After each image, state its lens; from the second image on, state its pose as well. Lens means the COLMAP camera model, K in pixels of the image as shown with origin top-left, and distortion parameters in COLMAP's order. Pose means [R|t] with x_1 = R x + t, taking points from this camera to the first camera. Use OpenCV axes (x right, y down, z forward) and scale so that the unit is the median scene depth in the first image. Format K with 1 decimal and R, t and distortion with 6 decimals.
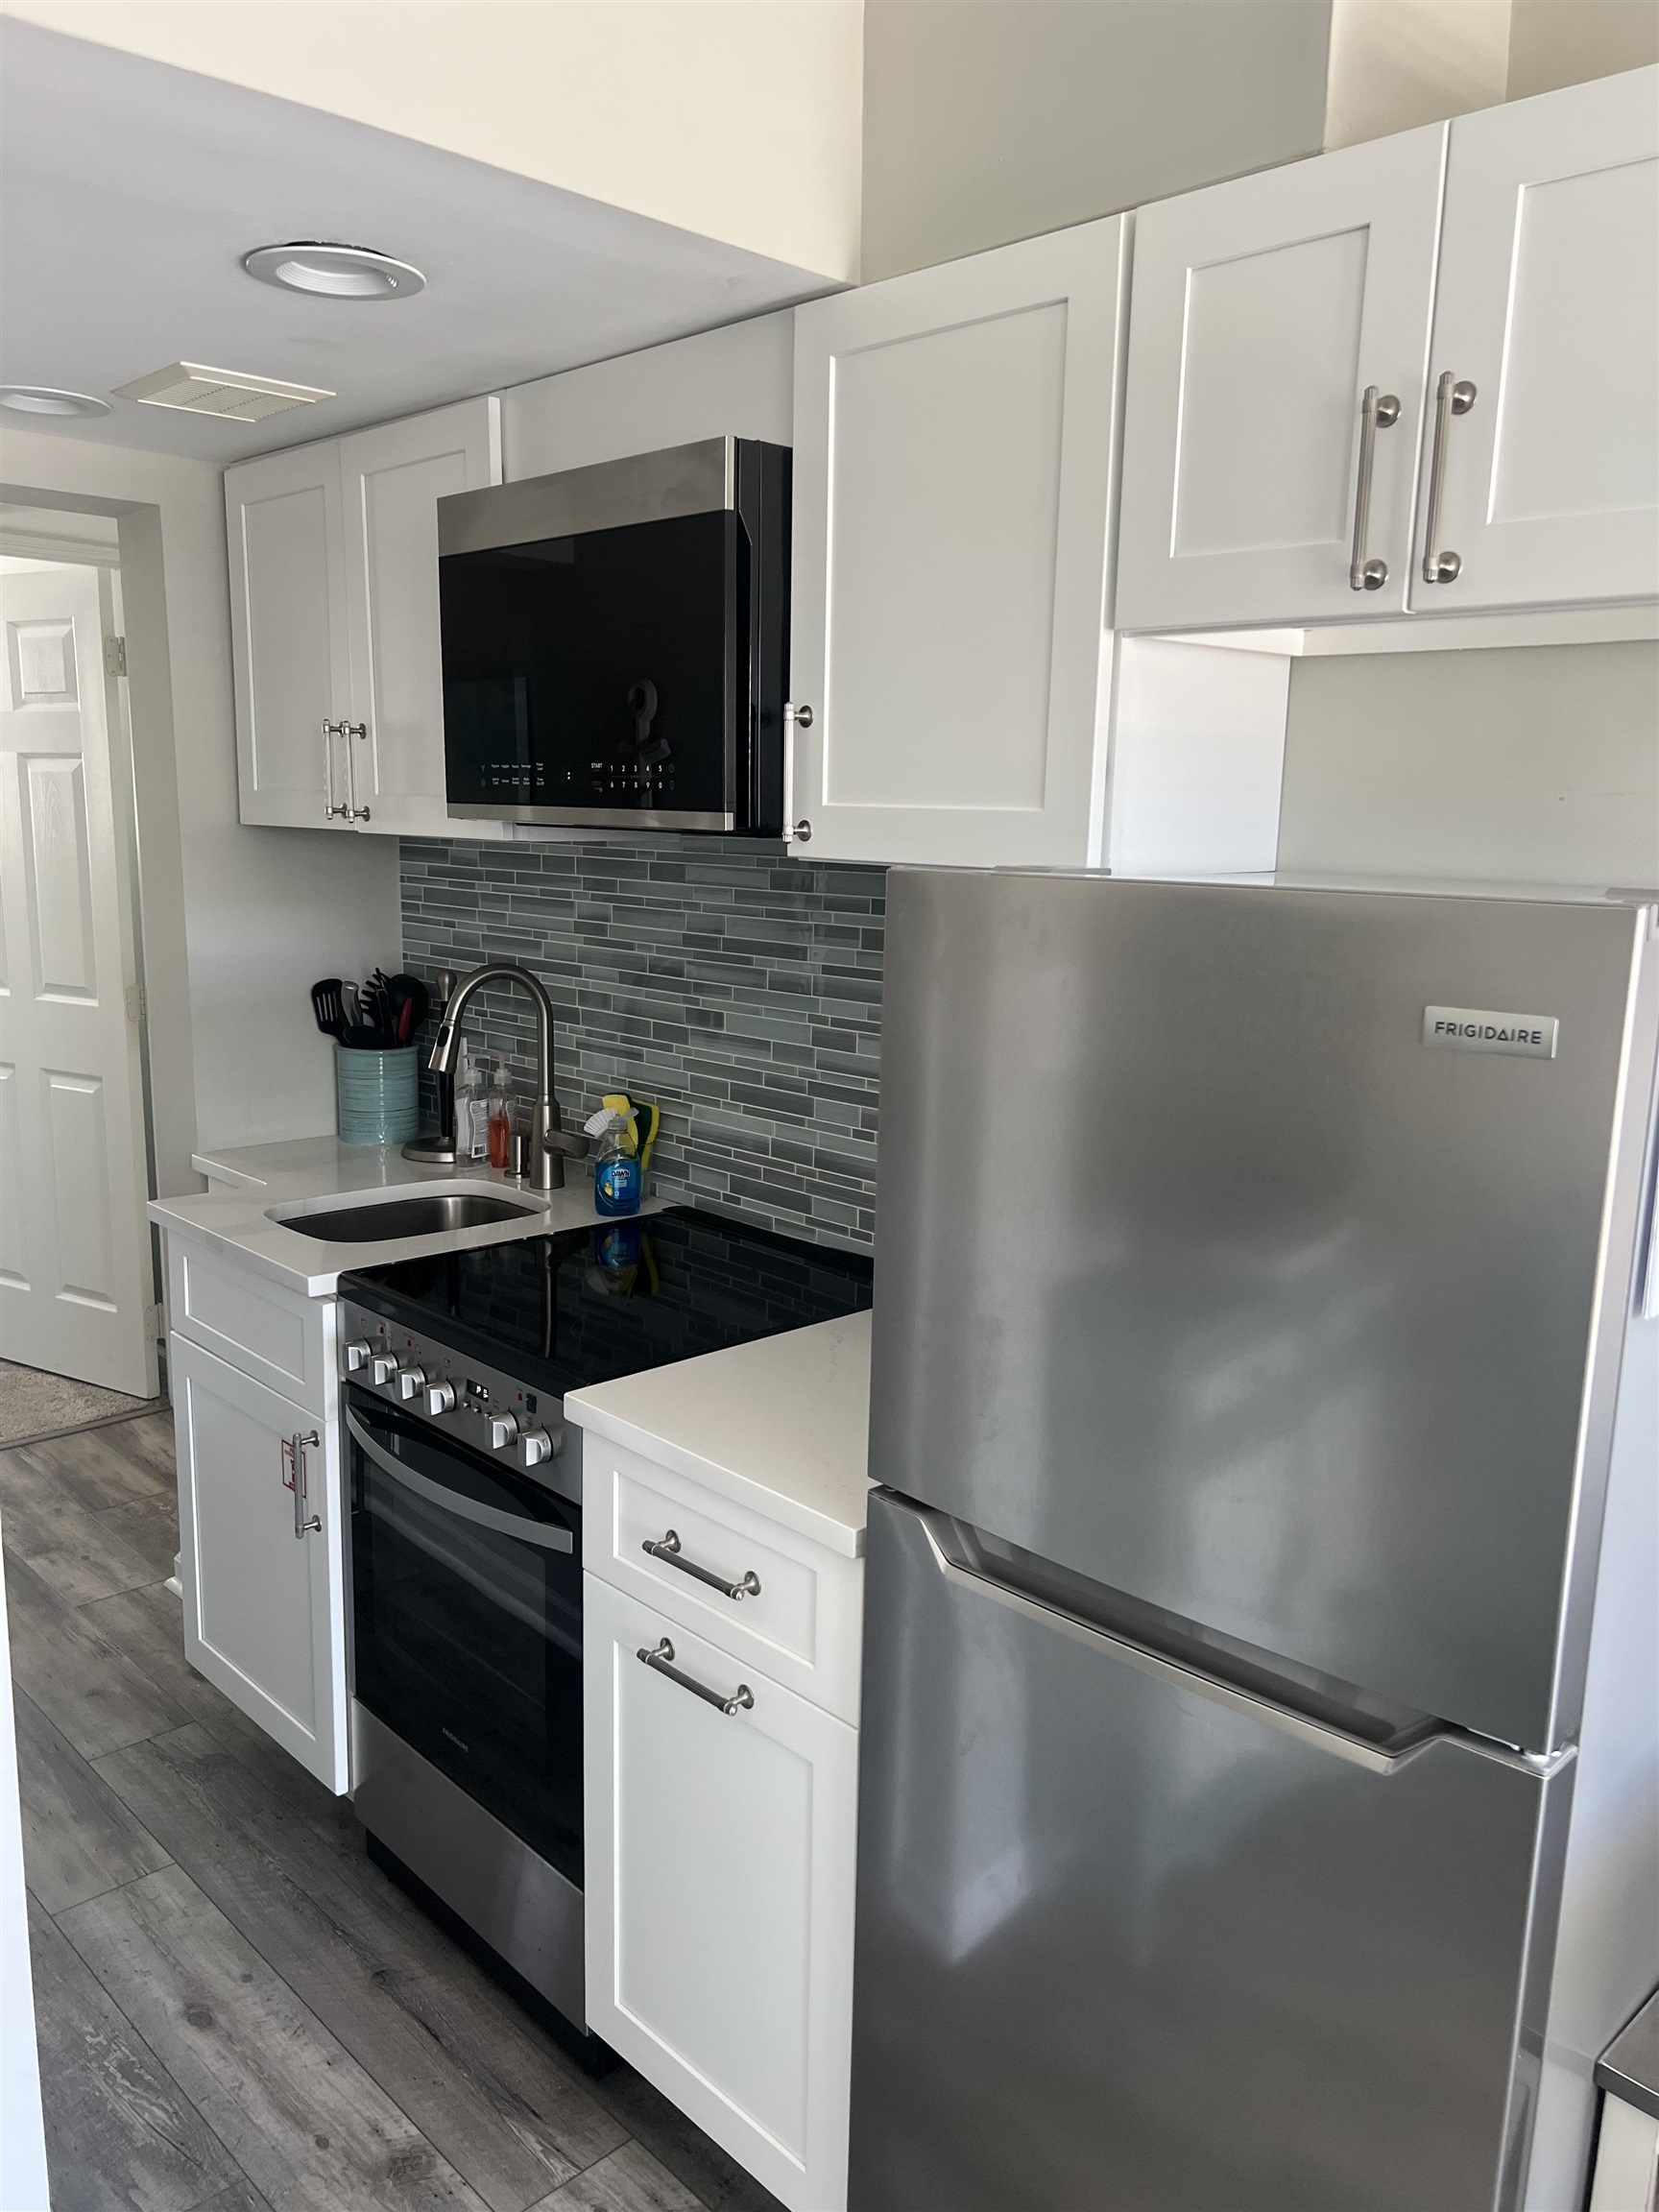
lens RADIAL K [[1662.0, 0, 829.5], [0, 1662.0, 1106.0], [0, 0, 1]] dist [0.014021, -0.005397]
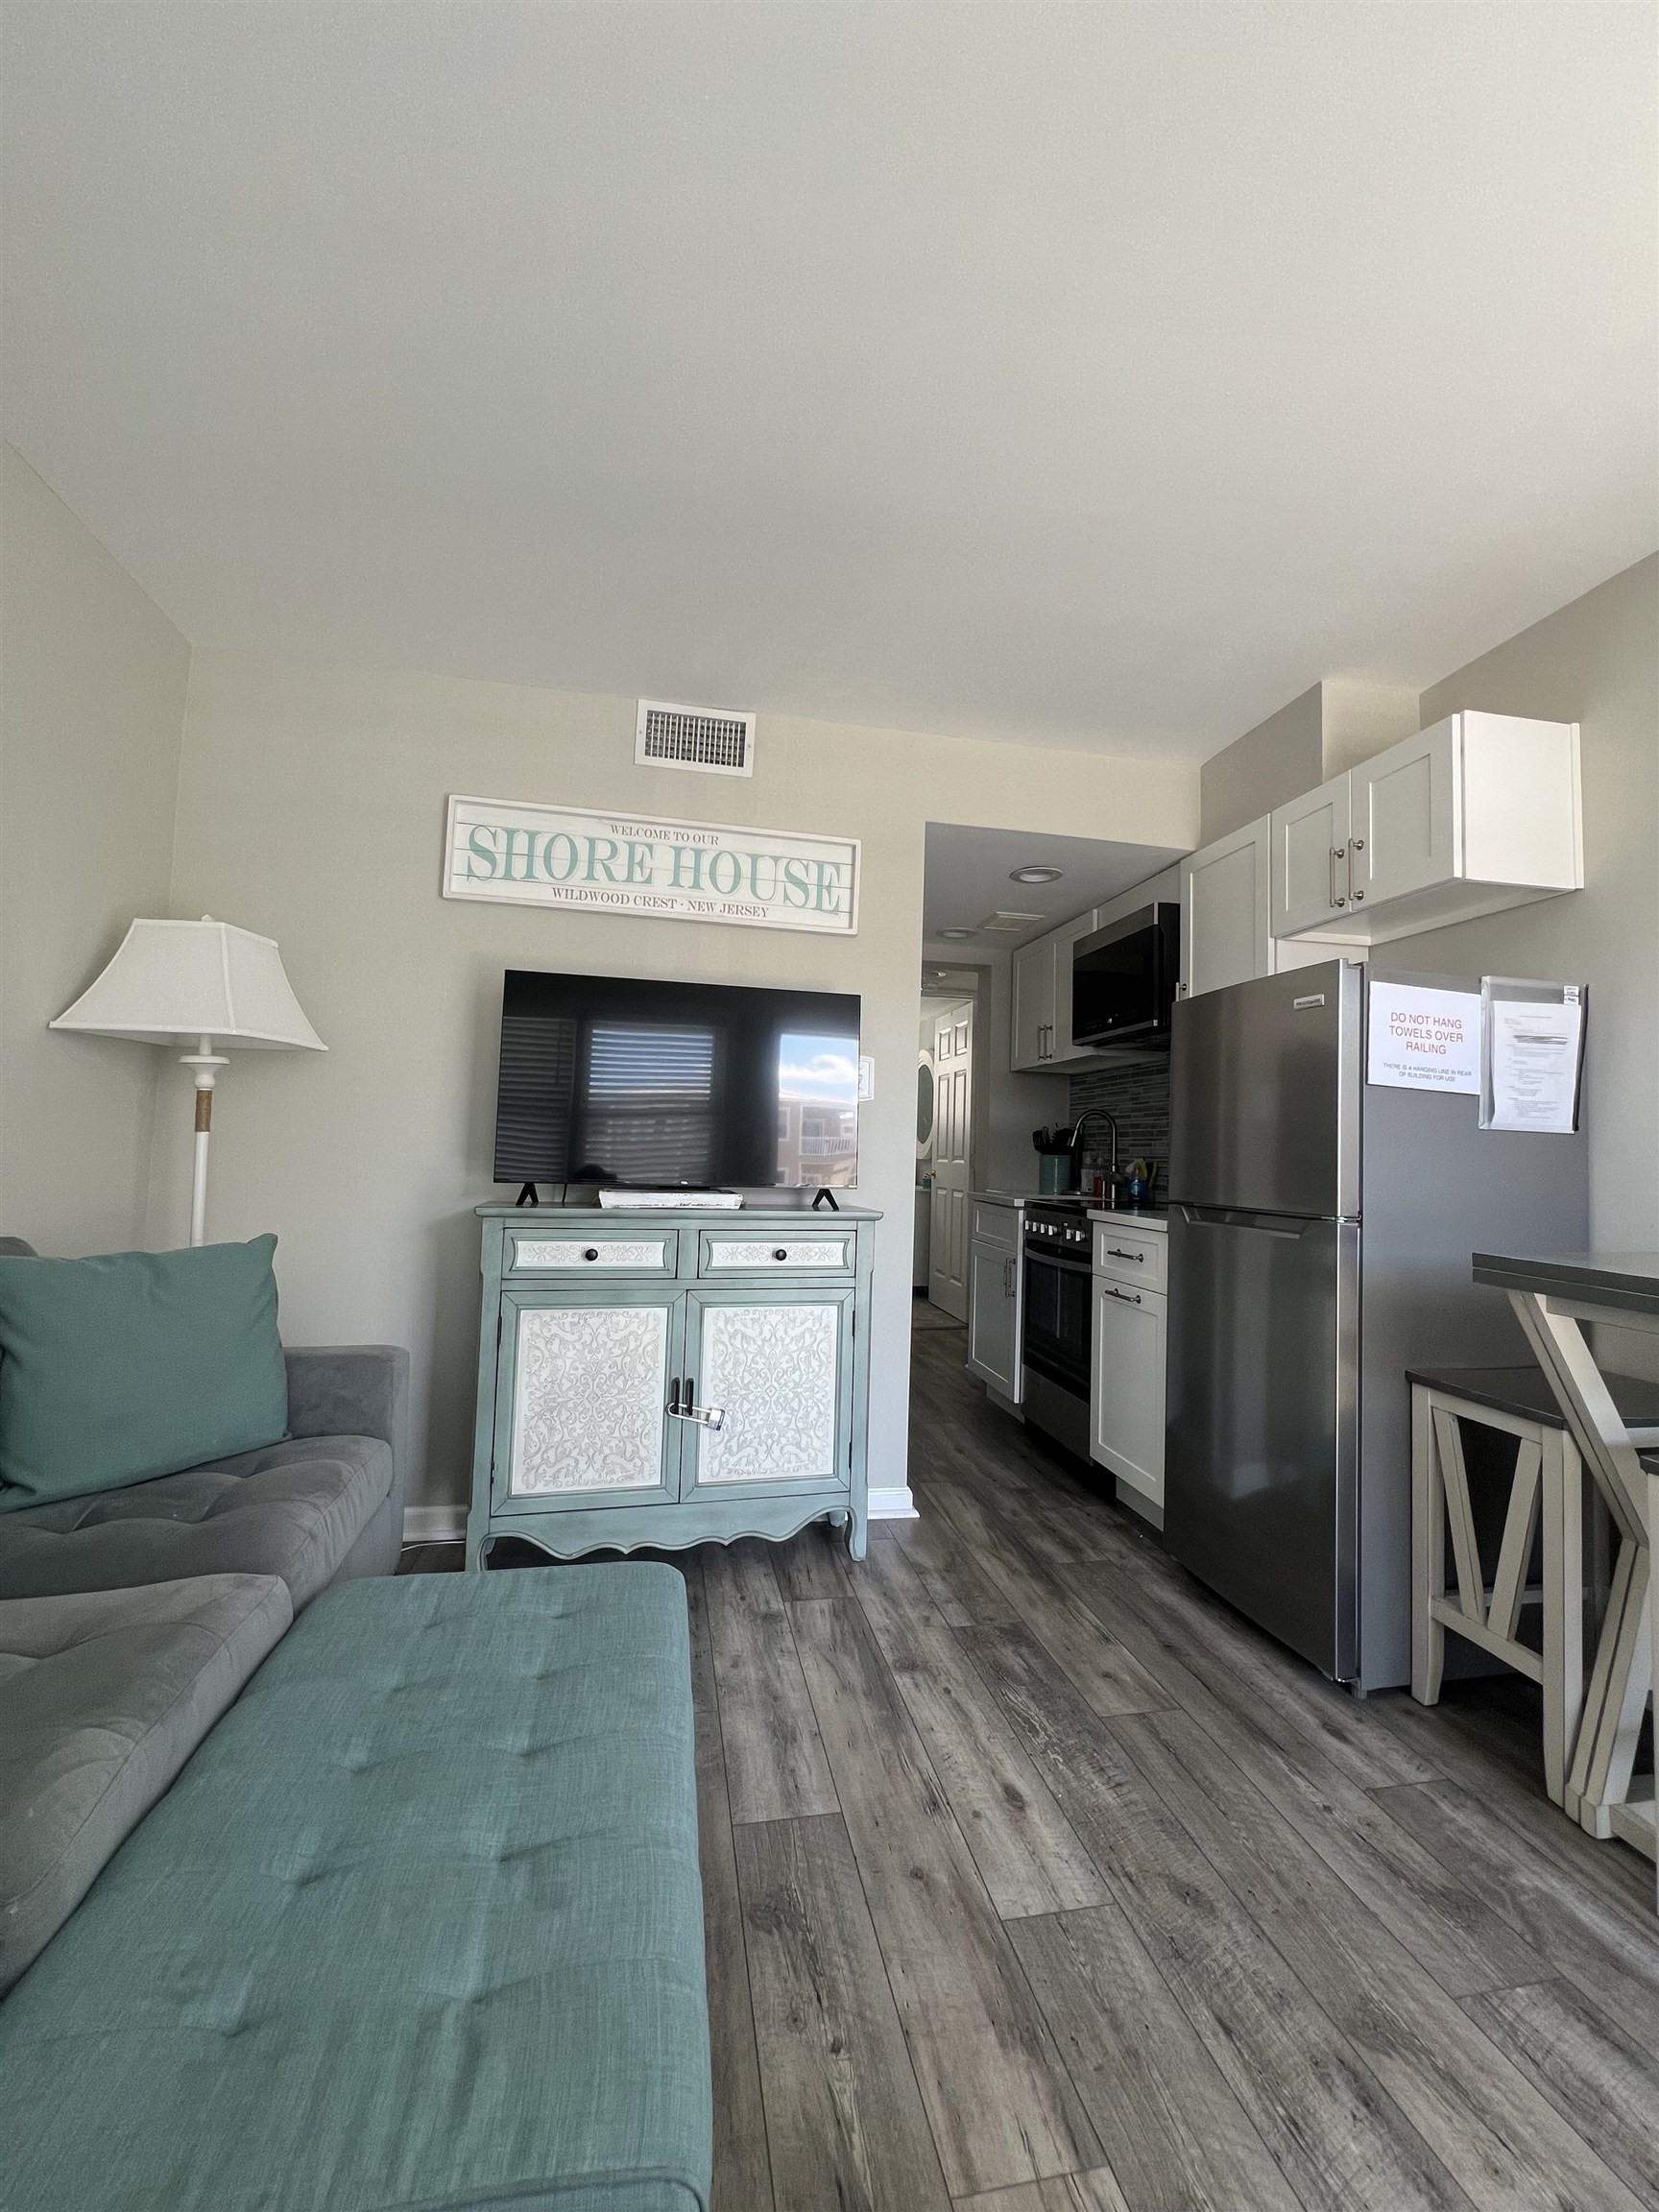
lens RADIAL K [[886.2, 0, 829.5], [0, 886.2, 1106.0], [0, 0, 1]] dist [0.000834, 0.000030]
pose [[0.839612, -0.021739, -0.542752, 0.254010], [-0.112487, 0.970580, -0.212888, 0.308030], [0.531412, 0.239796, 0.812465, -0.456652]]
